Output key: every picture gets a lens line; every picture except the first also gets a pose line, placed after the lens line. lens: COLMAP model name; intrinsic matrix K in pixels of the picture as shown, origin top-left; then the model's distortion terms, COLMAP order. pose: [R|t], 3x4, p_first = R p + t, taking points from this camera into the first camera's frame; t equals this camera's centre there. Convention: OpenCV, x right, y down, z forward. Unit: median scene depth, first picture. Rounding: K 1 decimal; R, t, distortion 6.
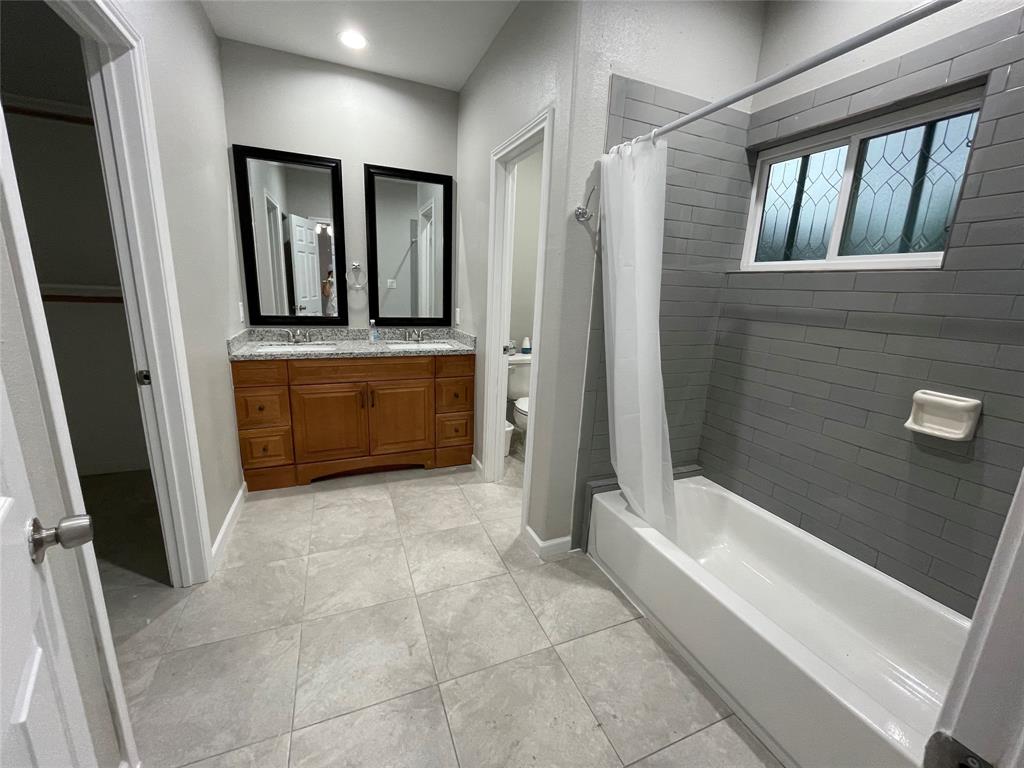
lens RADIAL K [[416.4, 0, 514.1], [0, 416.4, 380.6], [0, 0, 1]] dist [-0.001552, 0.000260]
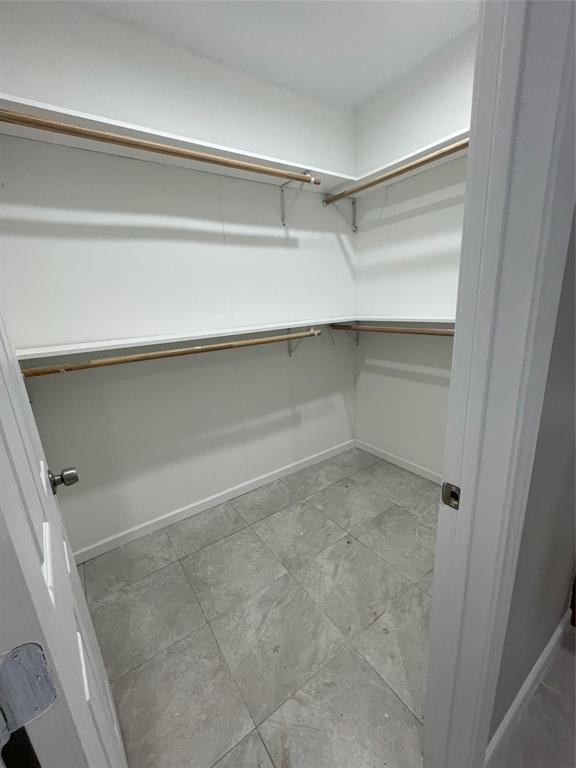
lens RADIAL K [[312.3, 0, 288.1], [0, 312.3, 387.5], [0, 0, 1]] dist [-0.001552, 0.000260]
pose [[0.213794, 0.198952, -0.956405, -0.341915], [-0.152344, 0.973853, 0.168526, -0.122348], [0.964927, 0.109673, 0.238513, 0.410741]]
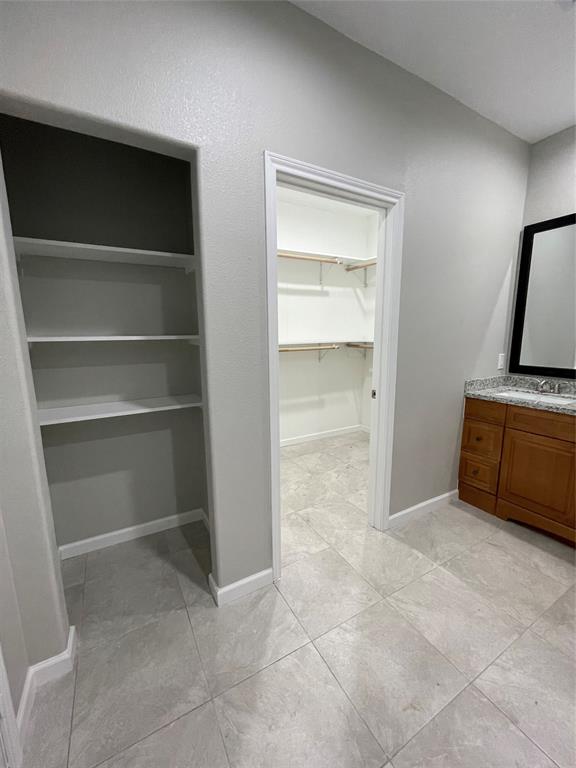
lens RADIAL K [[312.3, 0, 288.4], [0, 312.3, 384.5], [0, 0, 1]] dist [-0.001552, 0.000260]
pose [[0.122014, 0.119840, -0.985267, 0.209473], [-0.207255, 0.973877, 0.092788, -0.057808], [0.970648, 0.192880, 0.143664, 0.291878]]
